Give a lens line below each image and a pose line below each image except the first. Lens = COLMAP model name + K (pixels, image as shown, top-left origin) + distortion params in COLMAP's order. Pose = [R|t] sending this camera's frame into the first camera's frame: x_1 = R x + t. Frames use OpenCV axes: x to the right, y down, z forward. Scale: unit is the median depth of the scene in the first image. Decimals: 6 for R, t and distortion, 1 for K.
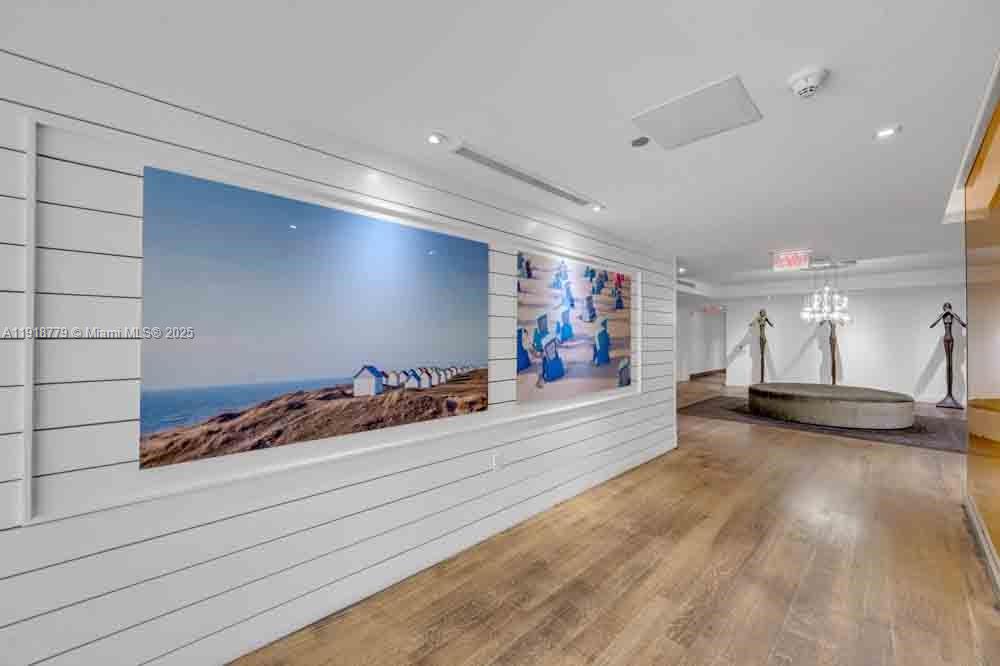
lens RADIAL K [[396.7, 0, 496.8], [0, 396.7, 333.0], [0, 0, 1]] dist [0.010180, -0.000130]
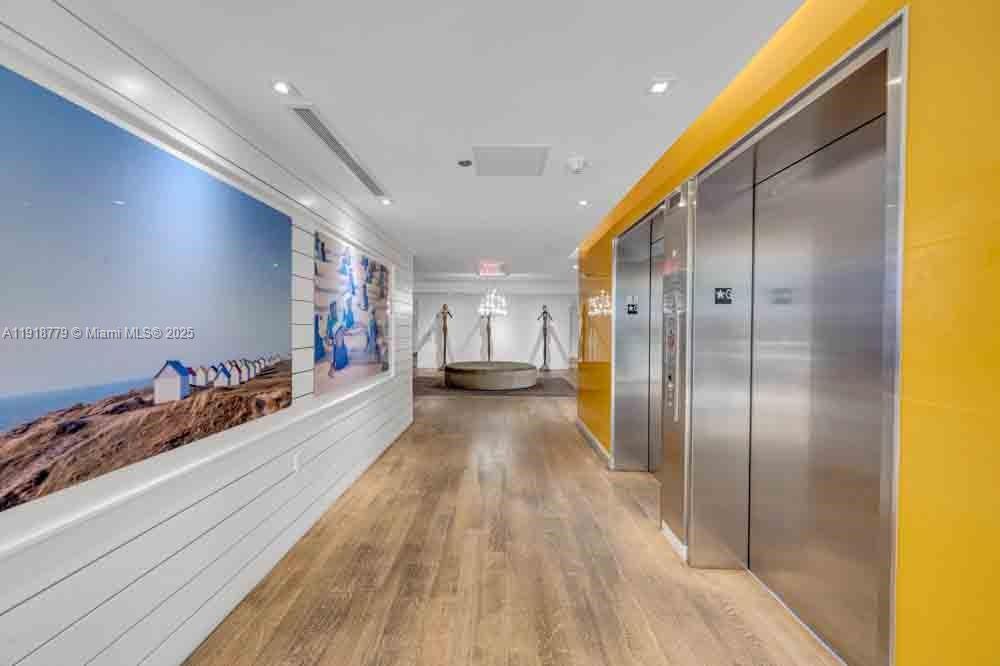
lens RADIAL K [[396.7, 0, 498.9], [0, 396.7, 331.8], [0, 0, 1]] dist [0.010180, -0.000130]
pose [[0.705628, -0.005710, 0.708560, -0.327912], [-0.010927, 0.999761, 0.018939, 0.007139], [-0.708498, -0.021106, 0.705397, 0.047095]]
